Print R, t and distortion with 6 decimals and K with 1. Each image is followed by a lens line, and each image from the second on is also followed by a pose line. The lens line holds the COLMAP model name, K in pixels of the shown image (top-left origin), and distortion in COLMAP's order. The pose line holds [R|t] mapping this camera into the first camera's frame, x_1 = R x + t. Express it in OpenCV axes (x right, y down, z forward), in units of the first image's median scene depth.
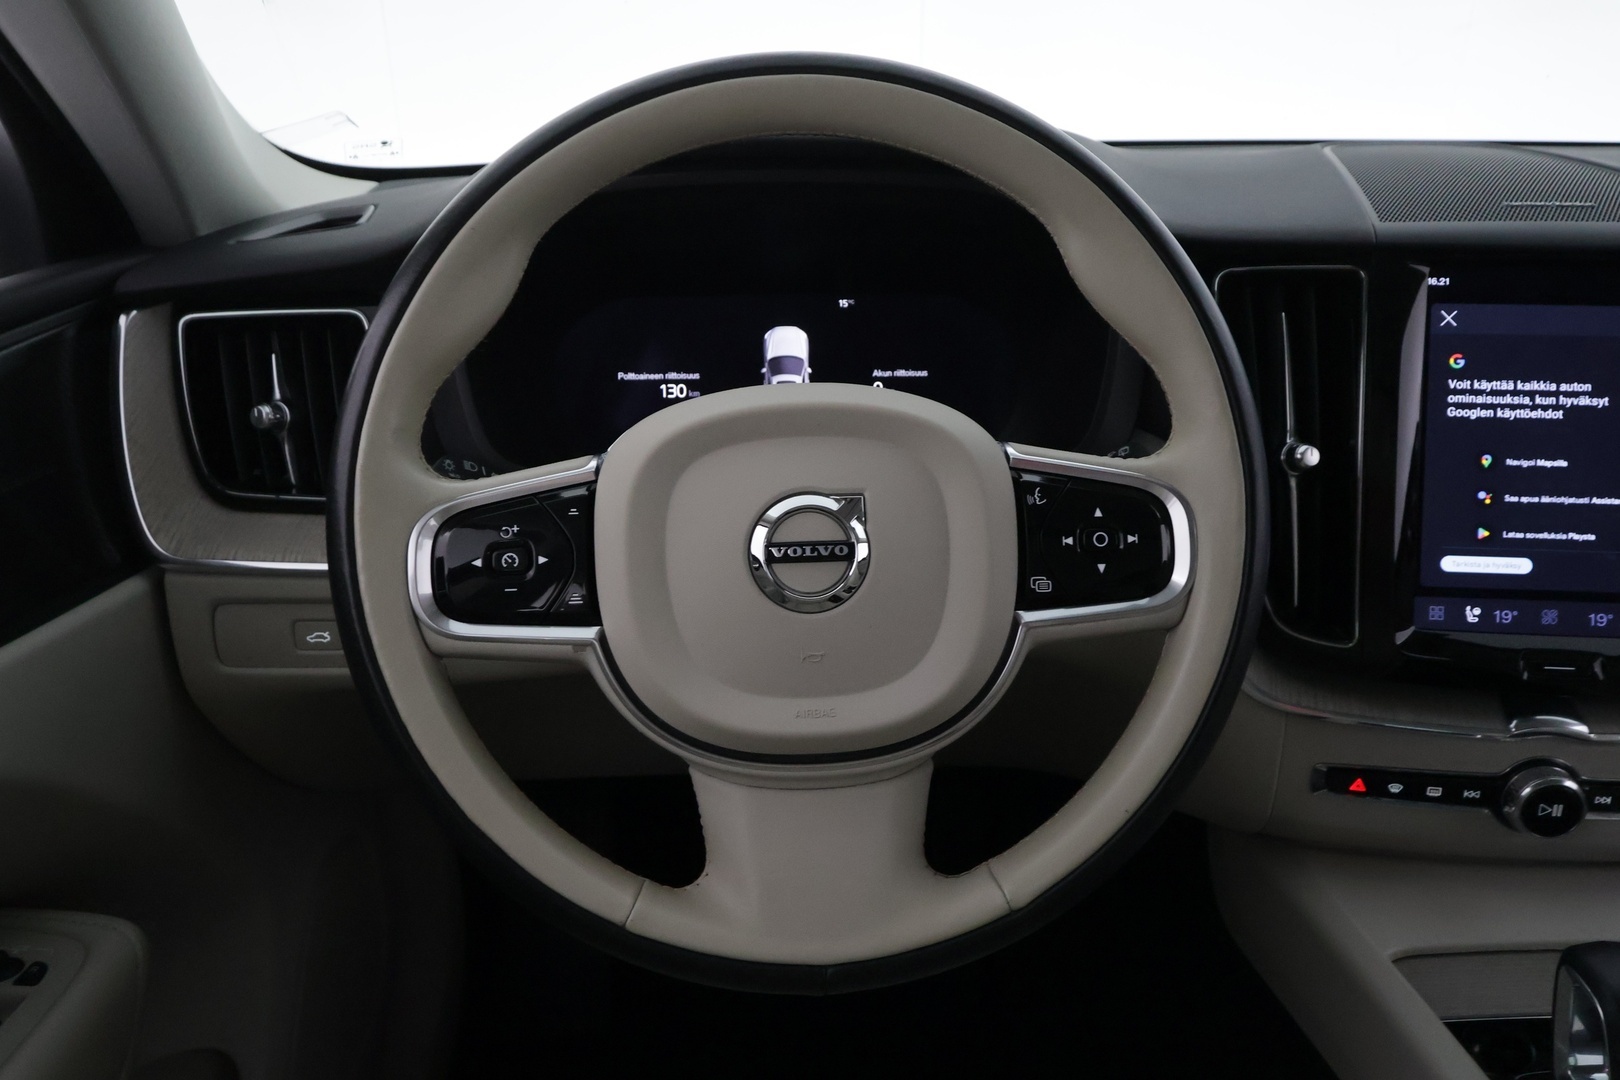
lens RADIAL K [[1168.9, 0, 810.0], [0, 1168.9, 540.0], [0, 0, 1]] dist [-0.001356, 0.005876]
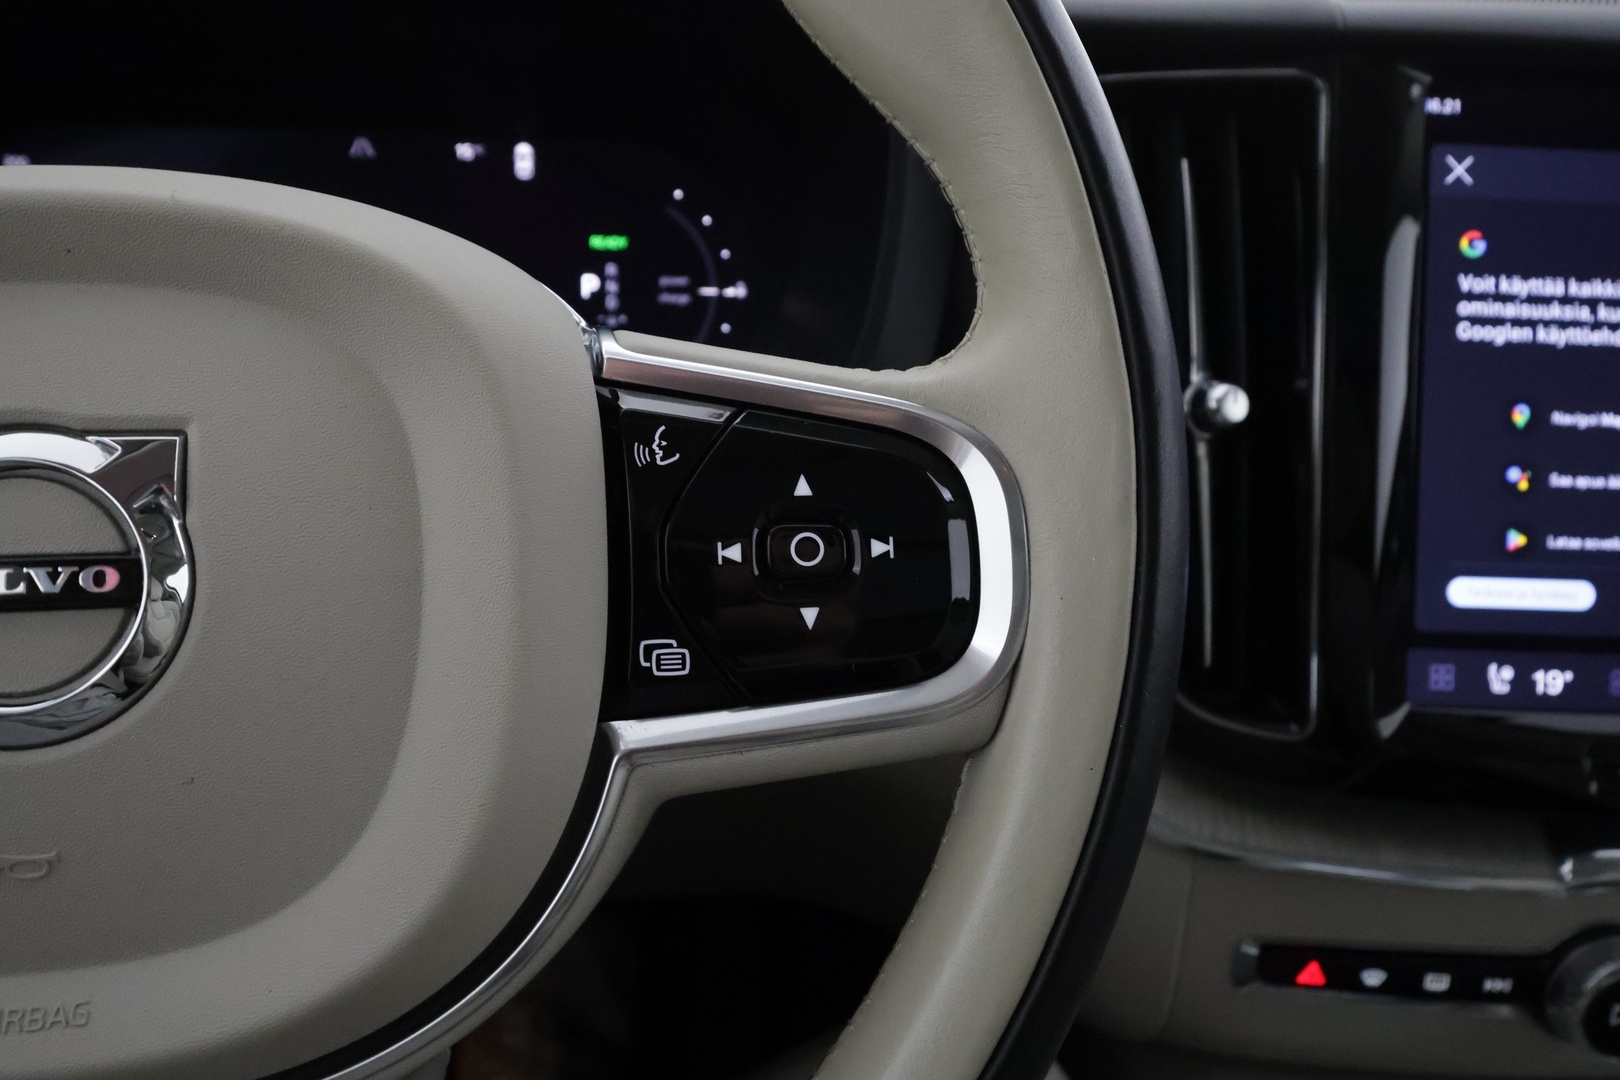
lens RADIAL K [[1267.2, 0, 810.0], [0, 1267.2, 540.0], [0, 0, 1]] dist [0.012280, -0.006344]
pose [[0.991992, 0.000050, 0.126300, 0.147522], [0.001369, 0.999937, -0.011149, 0.000943], [-0.126292, 0.011233, 0.991929, 0.419493]]
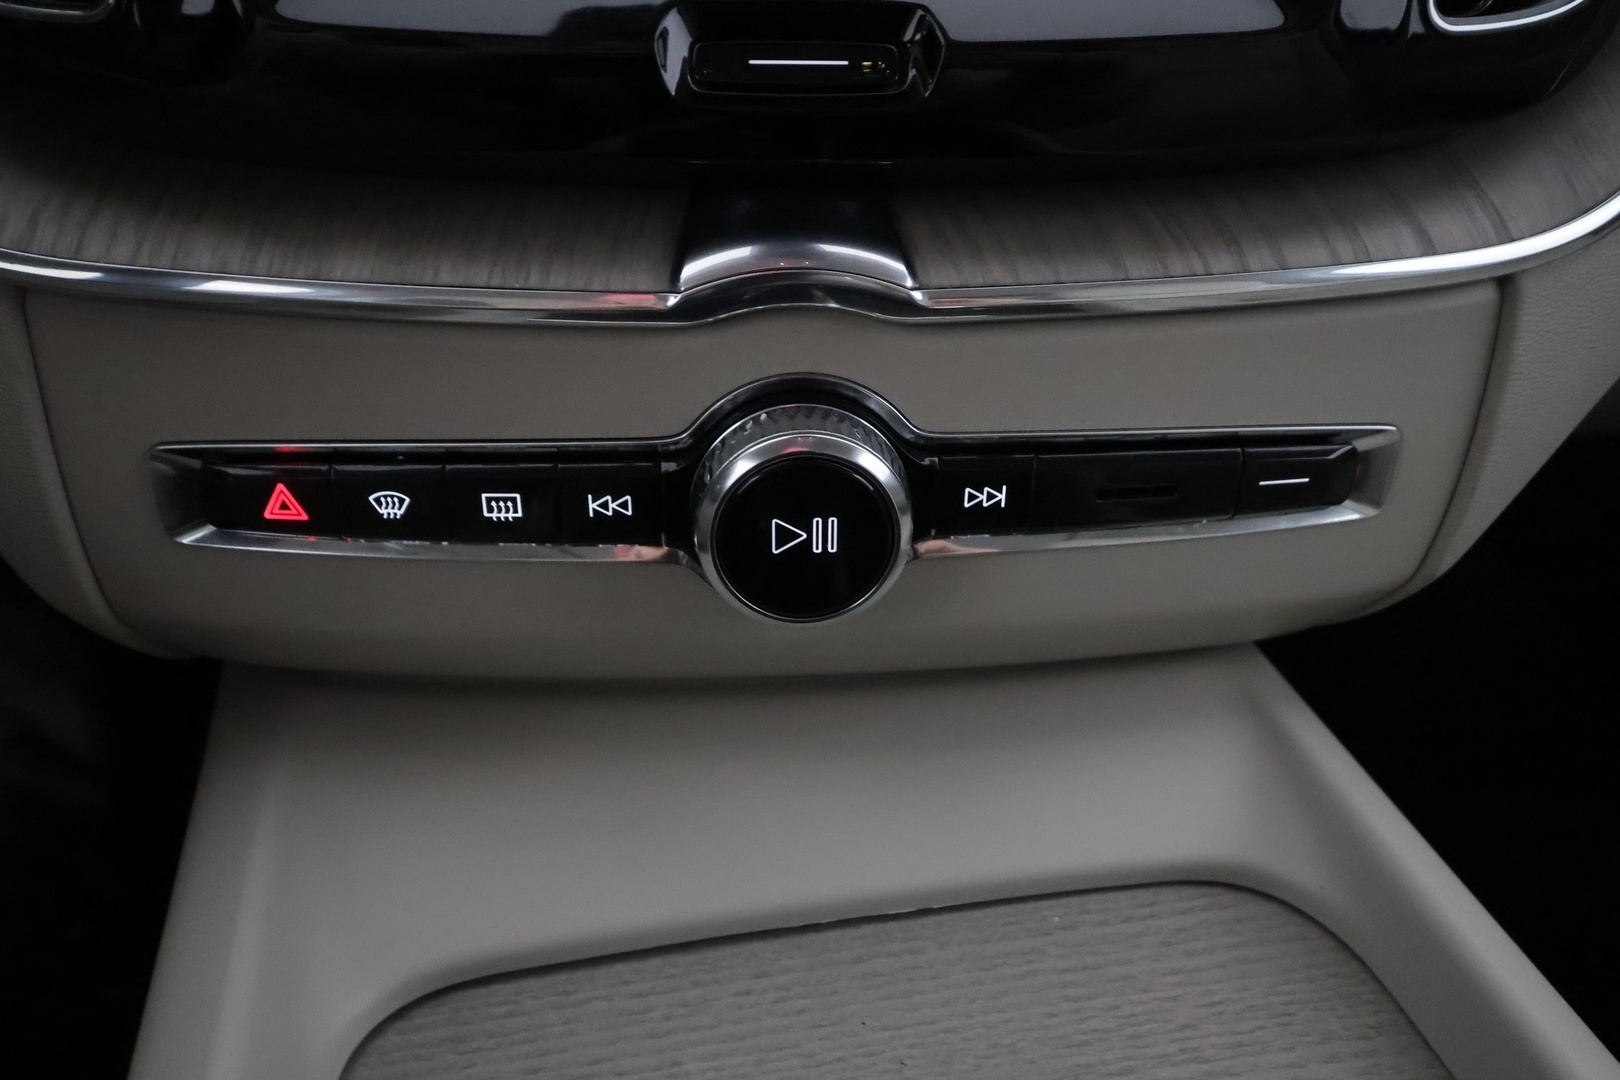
lens RADIAL K [[1267.2, 0, 810.0], [0, 1267.2, 540.0], [0, 0, 1]] dist [0.012280, -0.006344]
pose [[0.986207, -0.069278, 0.150320, 0.583047], [0.041634, 0.982822, 0.179800, 0.169496], [-0.160194, -0.171062, 0.972150, 0.659979]]
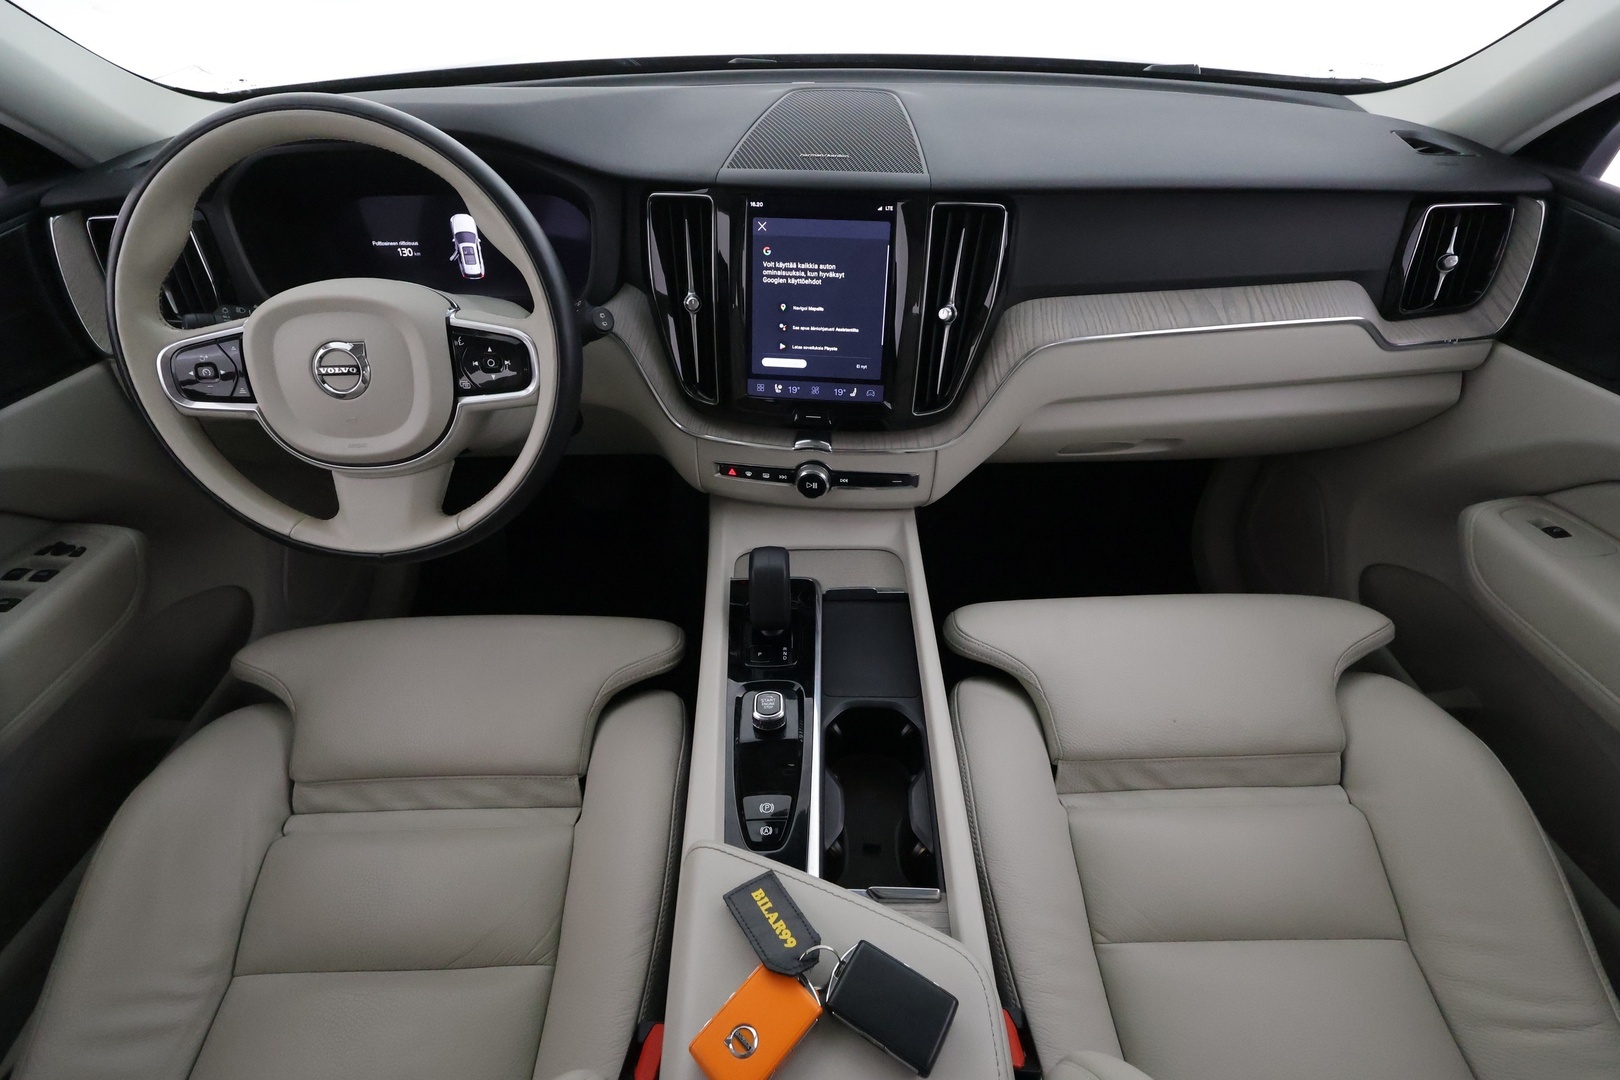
lens RADIAL K [[739.6, 0, 803.2], [0, 739.6, 534.4], [0, 0, 1]] dist [-0.003917, 0.000018]
pose [[0.999826, 0.011268, -0.014896, 0.638948], [-0.005840, 0.946131, 0.323731, -0.108396], [0.017741, -0.323587, 0.946032, -0.258151]]
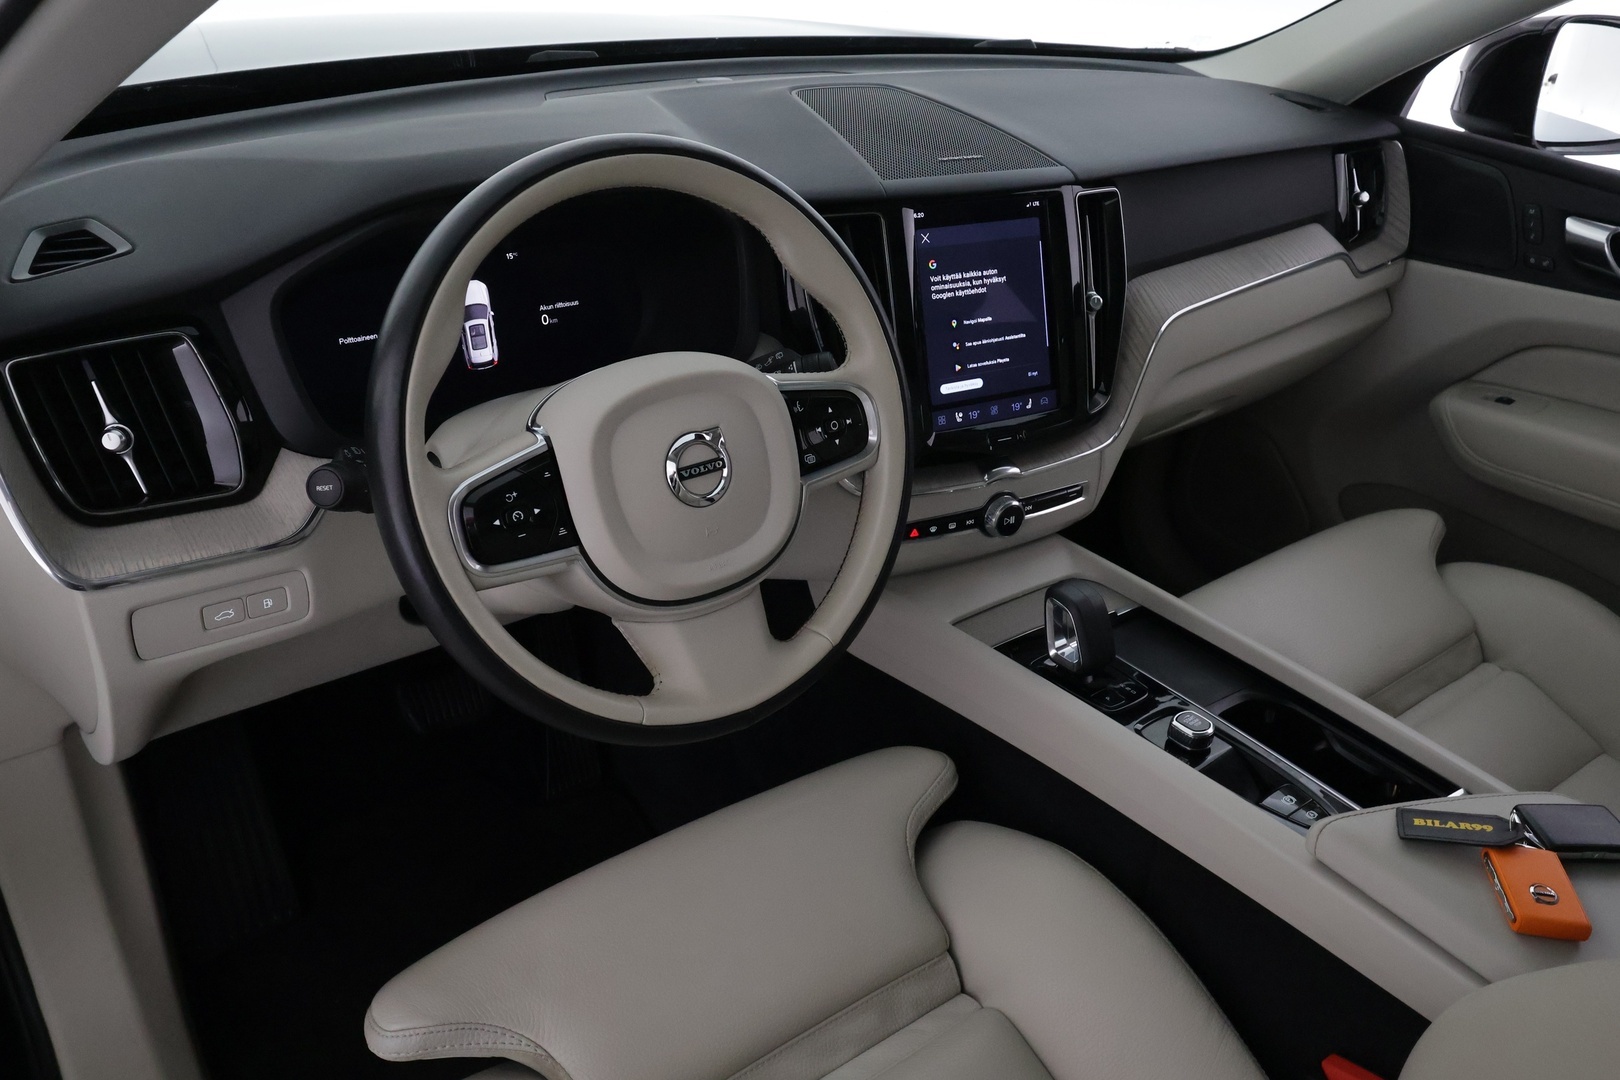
lens RADIAL K [[1267.2, 0, 810.0], [0, 1267.2, 540.0], [0, 0, 1]] dist [0.012280, -0.006344]
pose [[0.817859, -0.236635, 0.524509, -0.601836], [0.149441, 0.967599, 0.203516, -0.168006], [-0.555674, -0.088064, 0.826723, -0.393787]]
